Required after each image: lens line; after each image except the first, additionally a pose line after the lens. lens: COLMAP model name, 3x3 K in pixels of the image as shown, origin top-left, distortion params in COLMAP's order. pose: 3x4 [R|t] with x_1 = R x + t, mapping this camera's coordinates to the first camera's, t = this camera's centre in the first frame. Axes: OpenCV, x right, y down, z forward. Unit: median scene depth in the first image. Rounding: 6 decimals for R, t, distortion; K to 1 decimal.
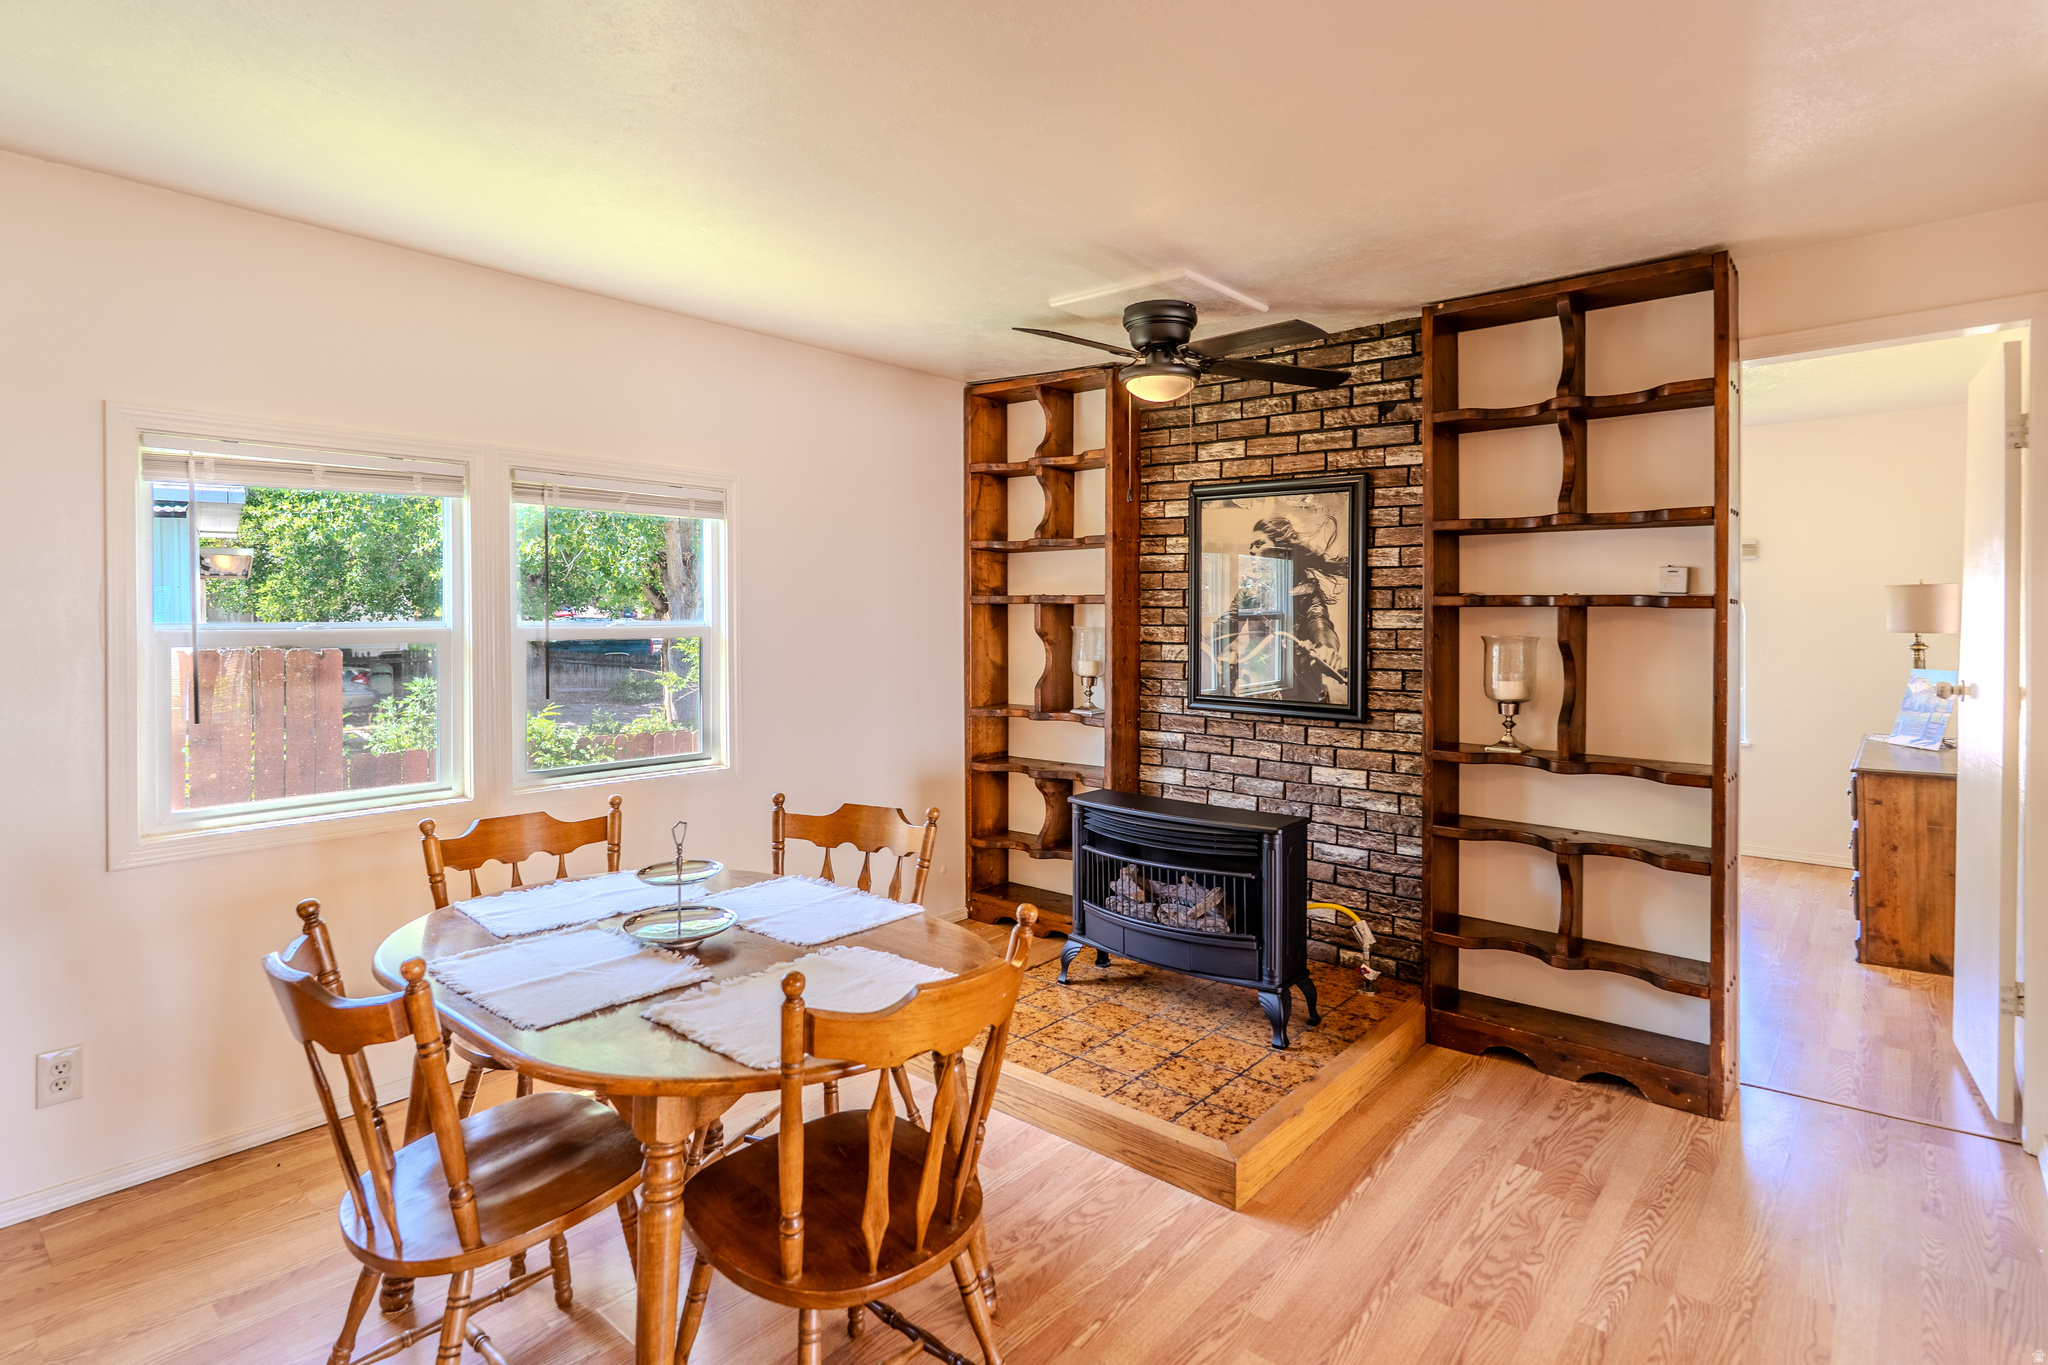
lens RADIAL K [[1059.2, 0, 1021.8], [0, 1059.2, 606.9], [0, 0, 1]] dist [-0.001964, -0.000006]
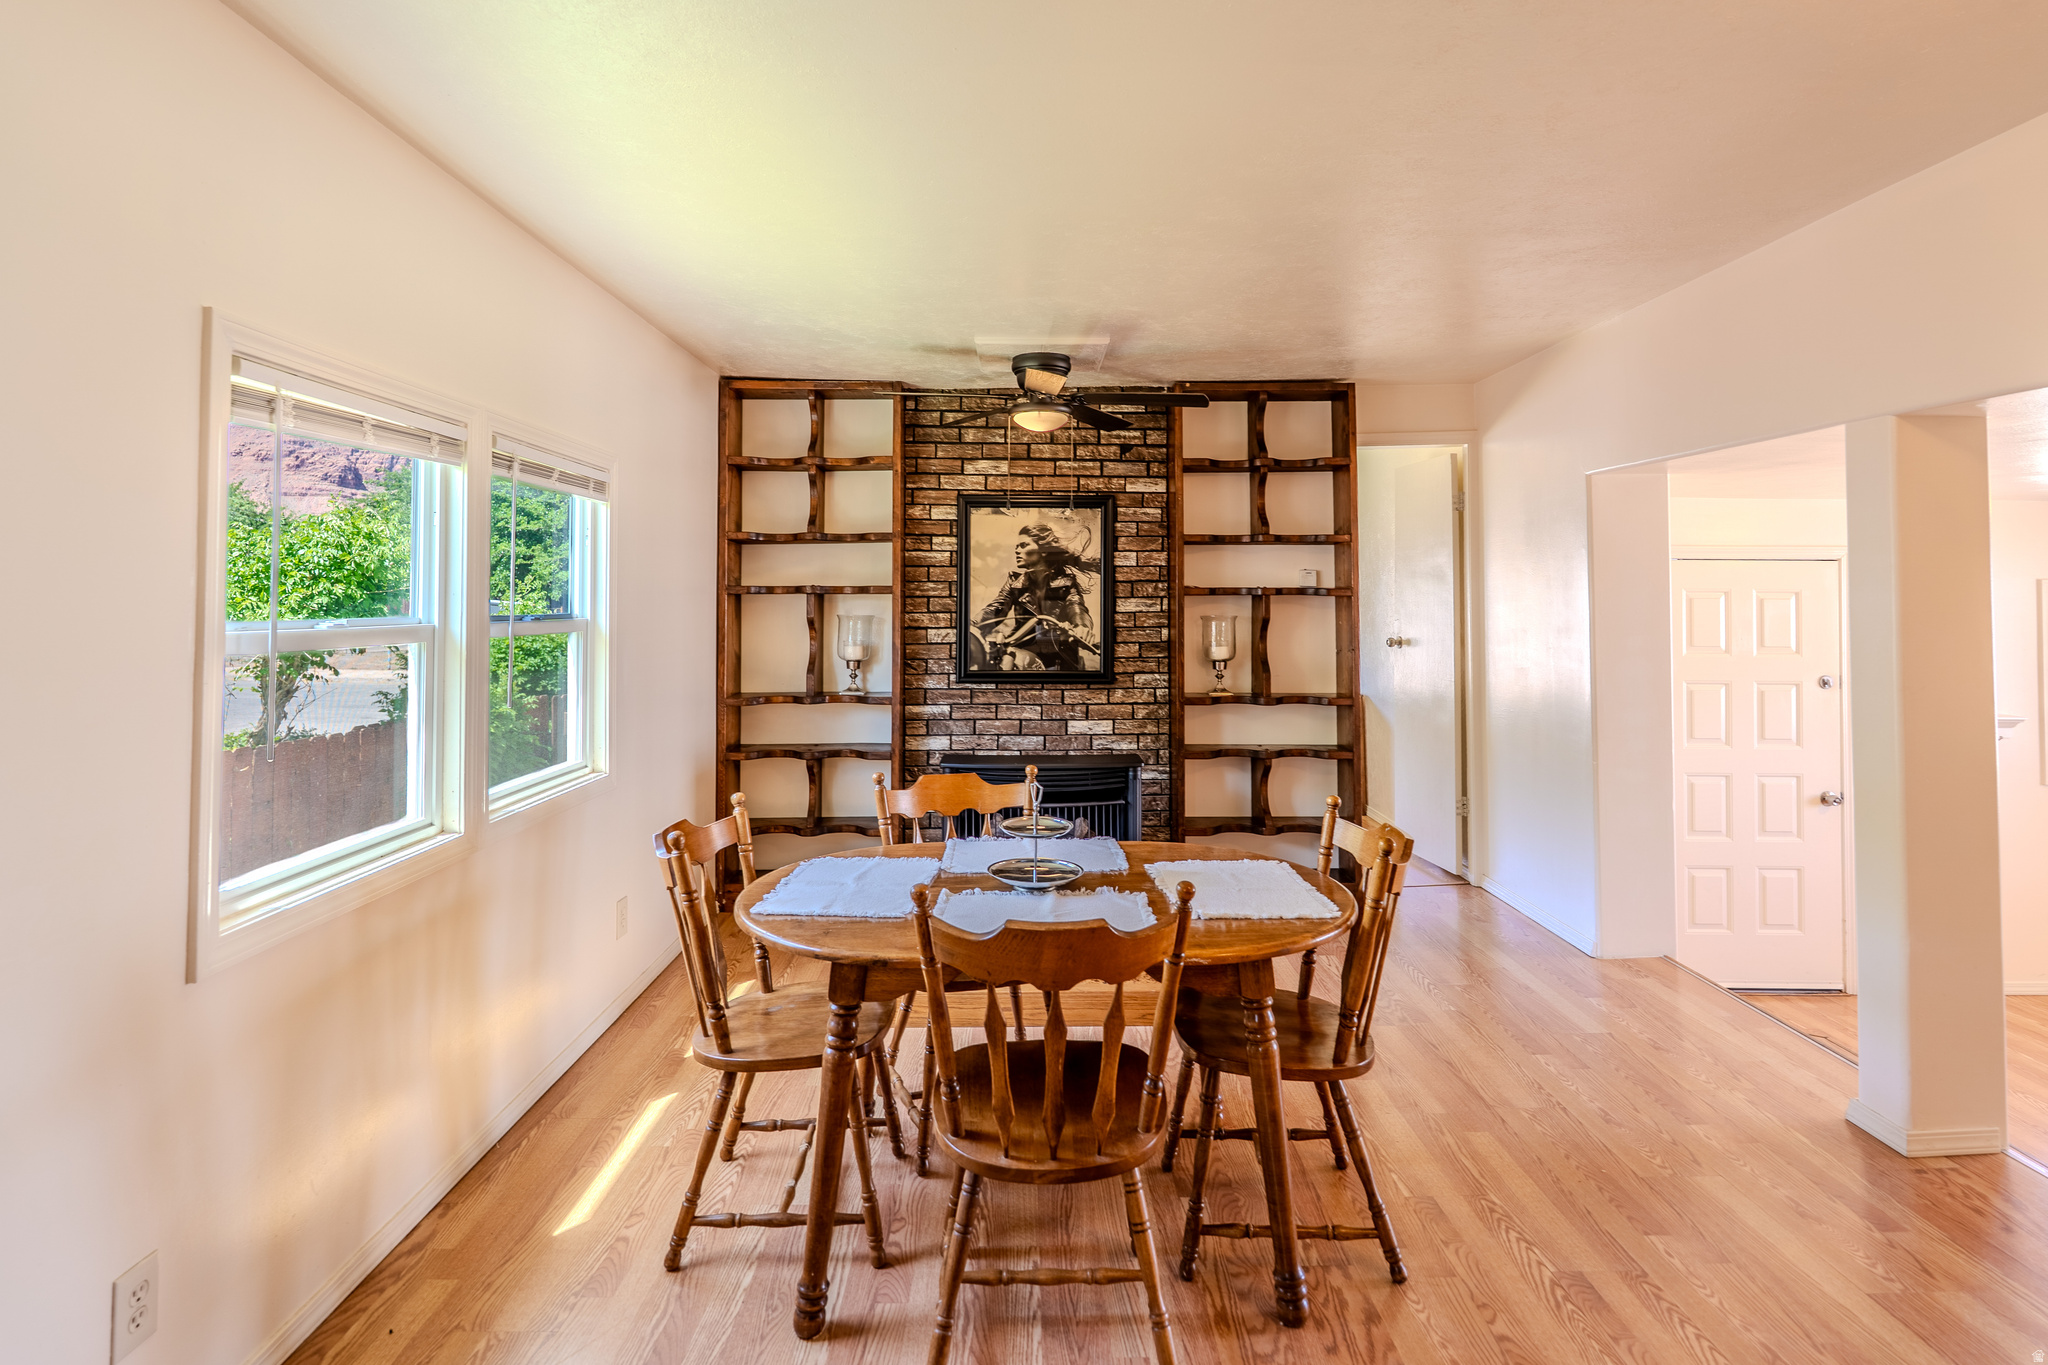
lens RADIAL K [[1044.2, 0, 1030.3], [0, 1044.2, 553.1], [0, 0, 1]] dist [-0.002562, -0.000465]
pose [[0.751329, 0.024258, 0.659482, -0.603256], [0.003099, 0.999183, -0.040284, -0.001080], [-0.659921, 0.032310, 0.750640, 0.080331]]
